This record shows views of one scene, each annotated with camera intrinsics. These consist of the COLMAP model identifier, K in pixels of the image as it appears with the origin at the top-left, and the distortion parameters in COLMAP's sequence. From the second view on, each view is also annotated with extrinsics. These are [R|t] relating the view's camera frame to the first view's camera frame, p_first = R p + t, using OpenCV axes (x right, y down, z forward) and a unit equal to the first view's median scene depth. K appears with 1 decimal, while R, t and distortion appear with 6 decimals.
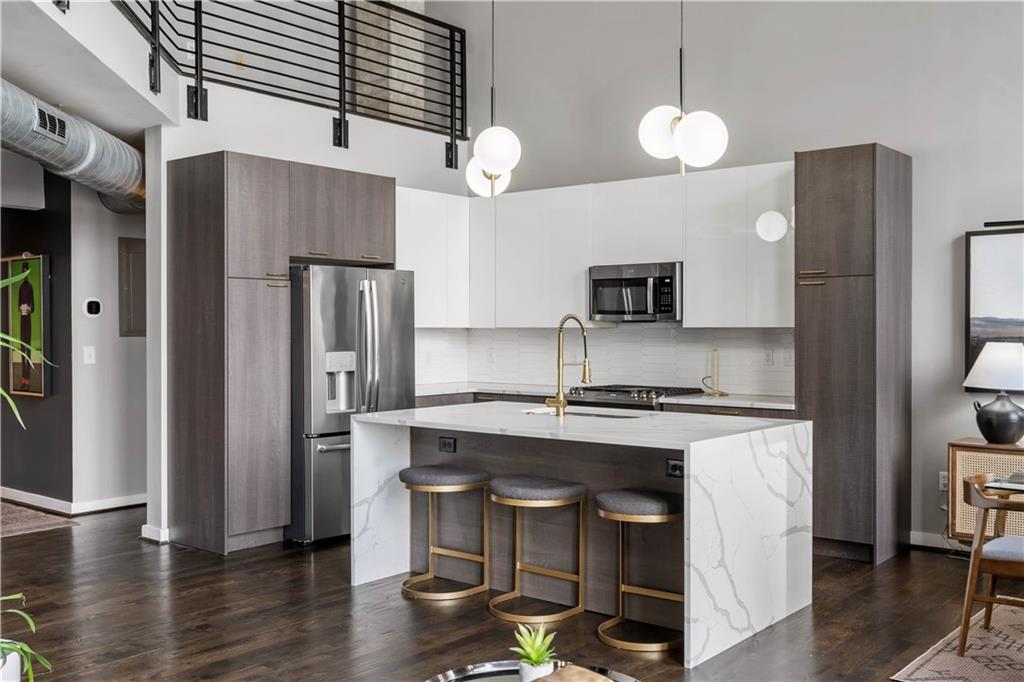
lens RADIAL K [[976.8, 0, 516.4], [0, 976.8, 333.8], [0, 0, 1]] dist [0.003491, 0.000000]
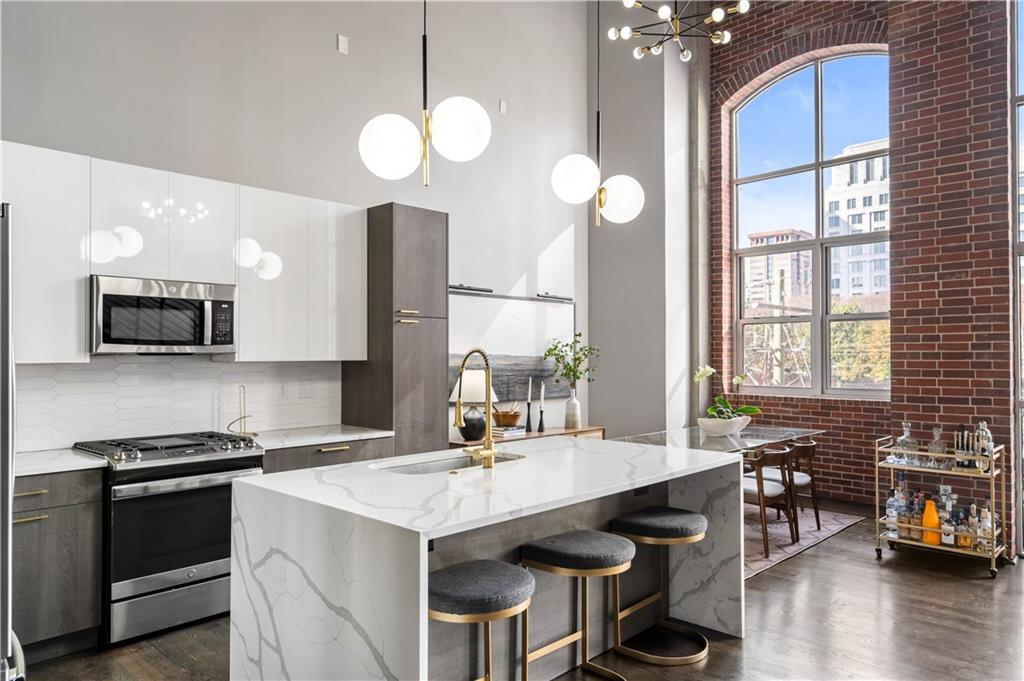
lens RADIAL K [[684.9, 0, 513.8], [0, 684.9, 343.9], [0, 0, 1]] dist [0.009704, -0.002436]
pose [[0.072271, 0.015209, 0.997269, -0.465768], [0.007891, 0.999844, -0.015820, -0.011714], [-0.997354, 0.009012, 0.072139, 0.790364]]
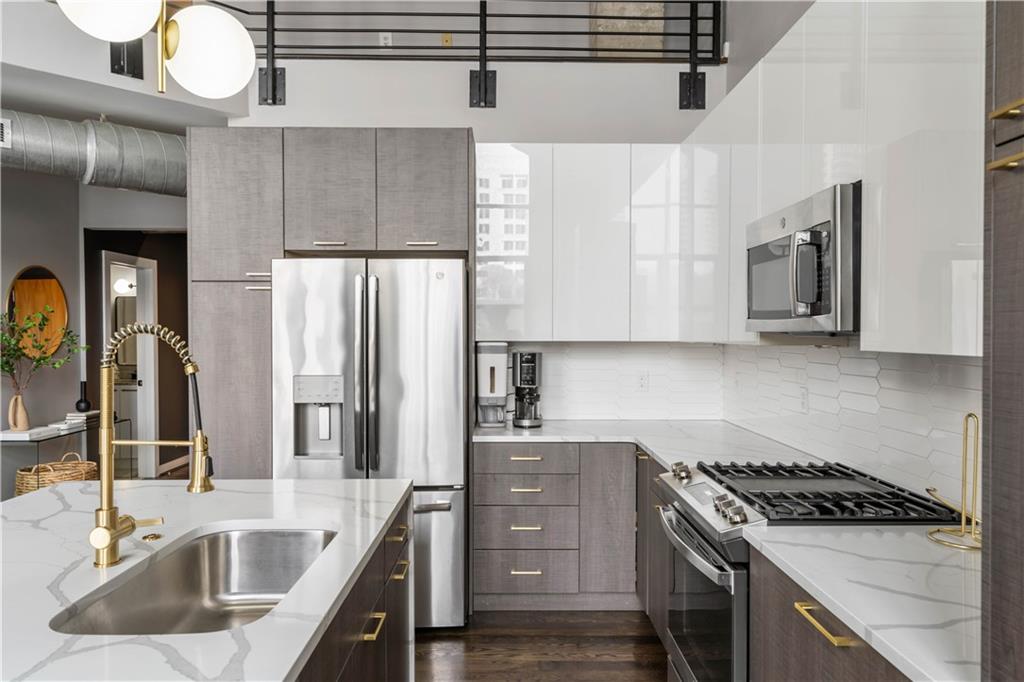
lens RADIAL K [[704.0, 0, 509.4], [0, 704.0, 338.6], [0, 0, 1]] dist [0.003654, -0.003101]
pose [[0.642827, 0.006331, -0.765986, 0.321241], [-0.005618, 0.999978, 0.003551, -0.012812], [0.765991, 0.002021, 0.642848, 0.809787]]
